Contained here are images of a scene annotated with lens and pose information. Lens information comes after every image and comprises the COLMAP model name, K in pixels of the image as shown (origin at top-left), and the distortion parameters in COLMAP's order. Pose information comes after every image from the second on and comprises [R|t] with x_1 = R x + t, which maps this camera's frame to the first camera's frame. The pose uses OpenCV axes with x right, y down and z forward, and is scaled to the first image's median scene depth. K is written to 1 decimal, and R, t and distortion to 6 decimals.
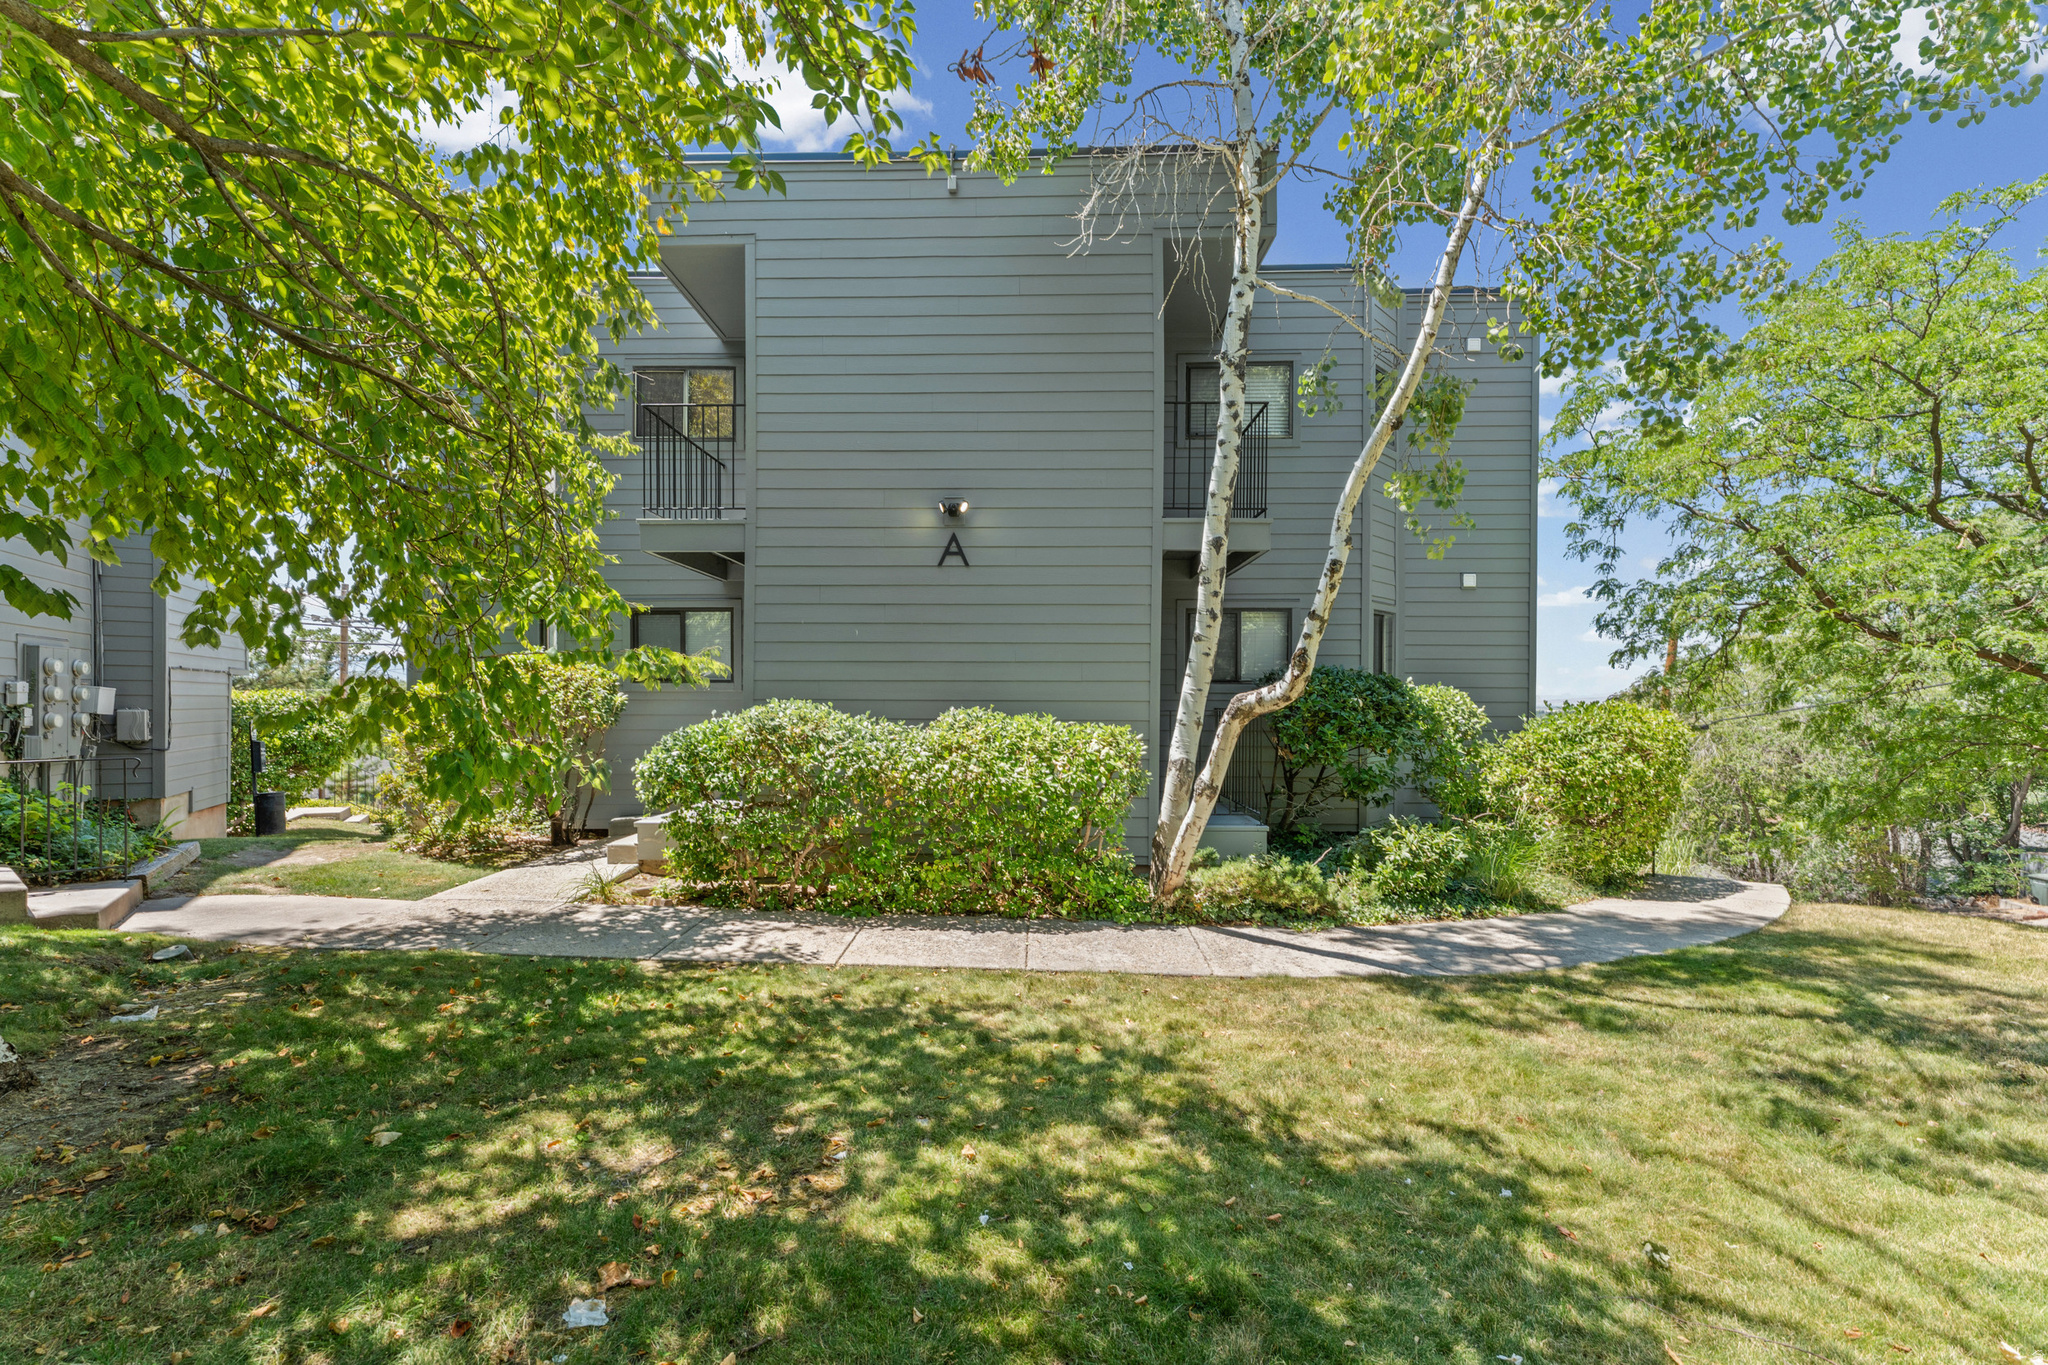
lens RADIAL K [[817.6, 0, 1026.5], [0, 817.6, 691.1], [0, 0, 1]] dist [0.004416, 0.000094]
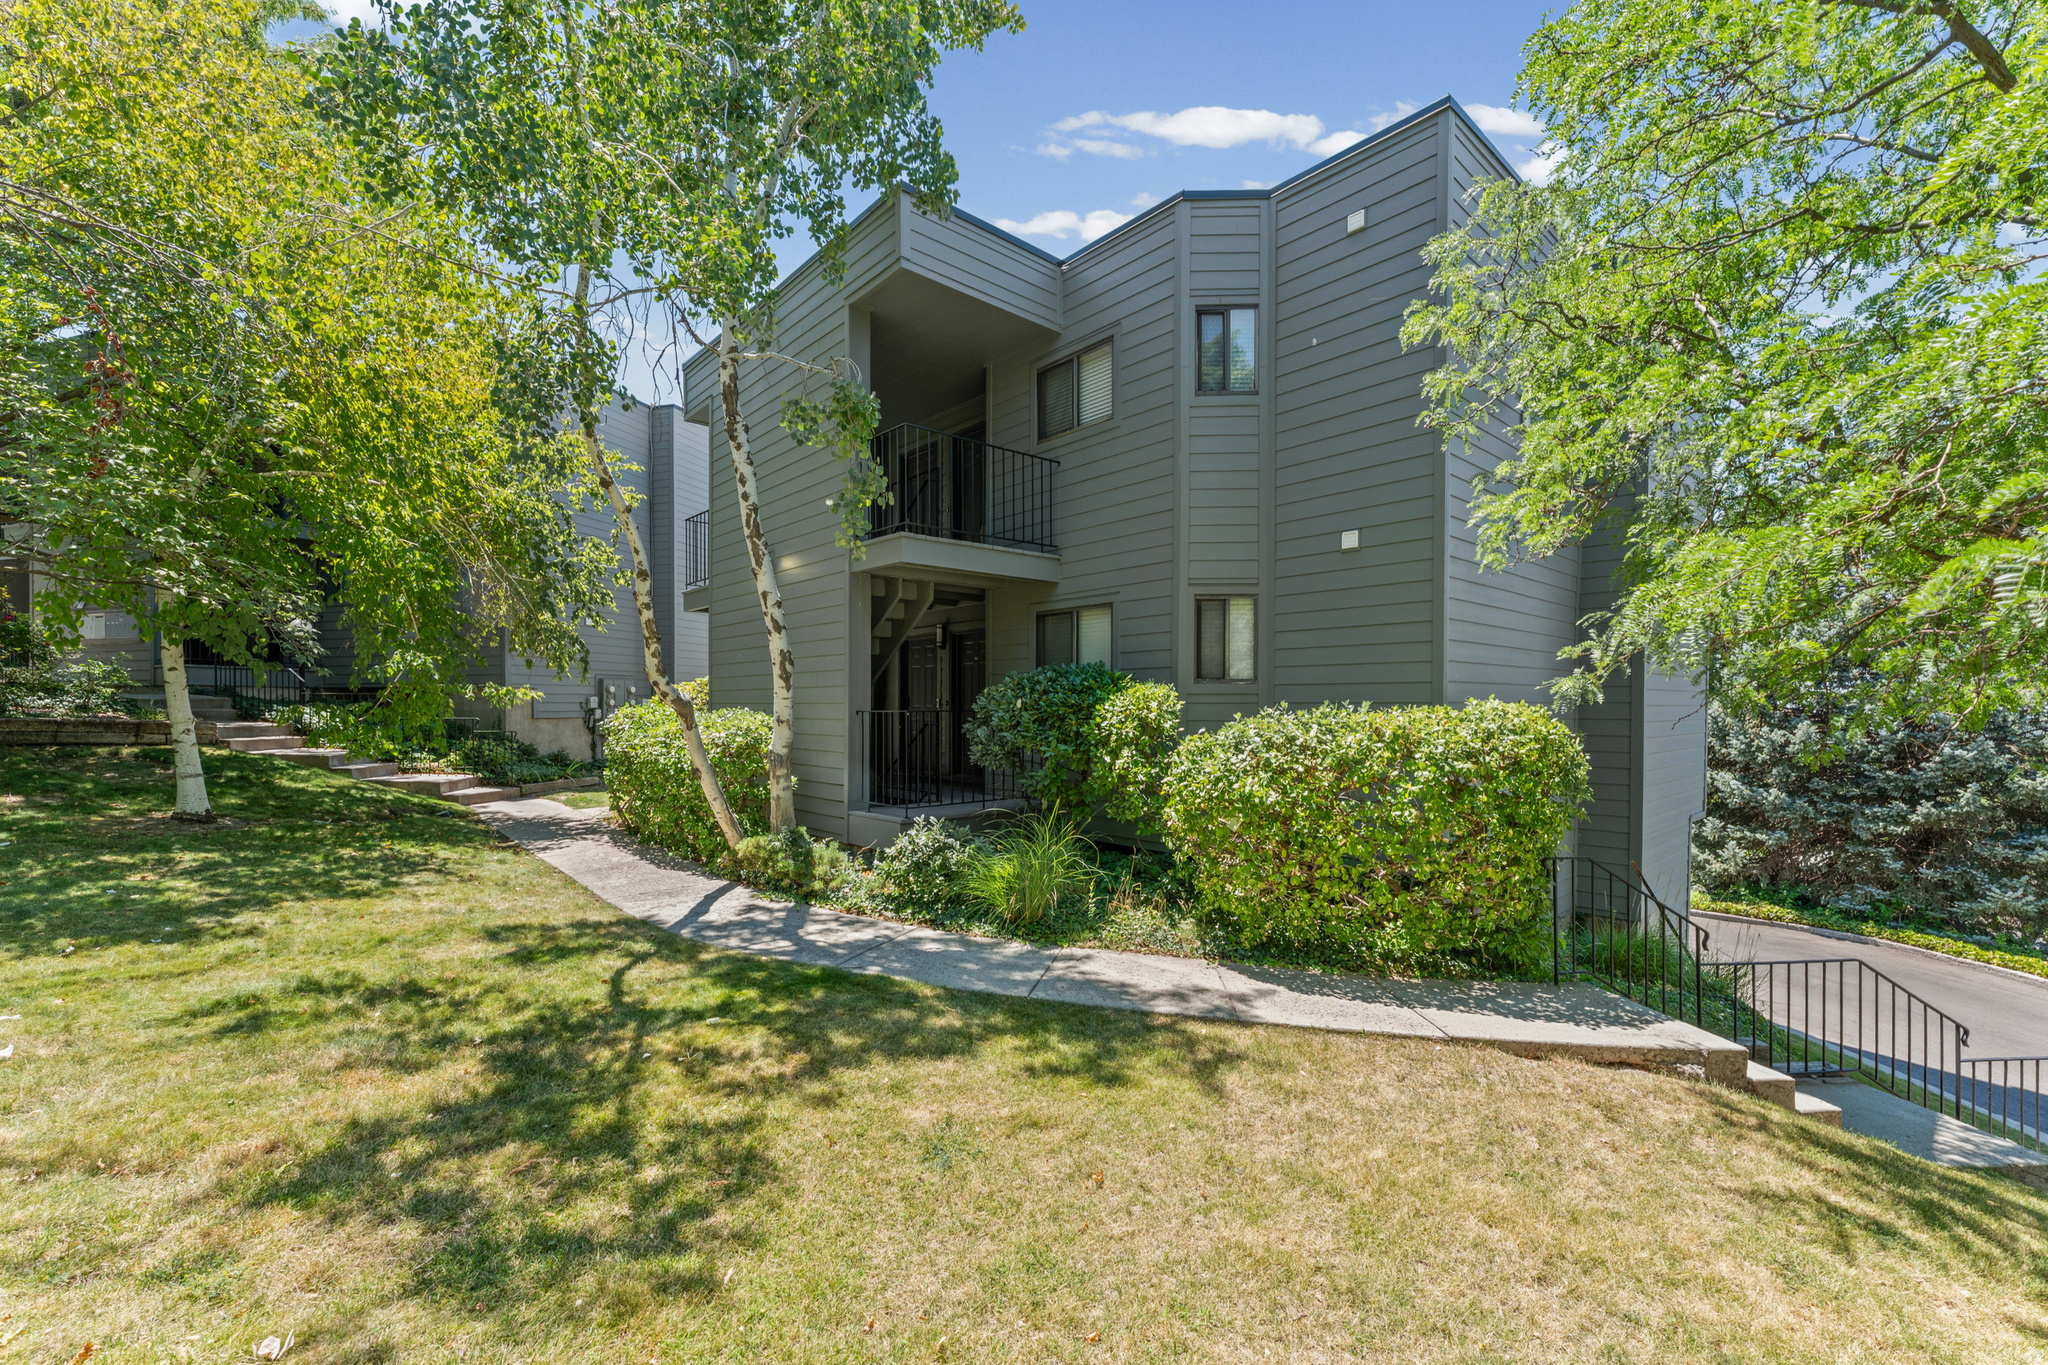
lens RADIAL K [[817.6, 0, 1028.0], [0, 817.6, 694.6], [0, 0, 1]] dist [0.004416, 0.000094]
pose [[0.699850, -0.011981, -0.714189, 1.529109], [0.011407, 0.999919, -0.005597, 0.012248], [0.714199, -0.004230, 0.699930, 0.471007]]
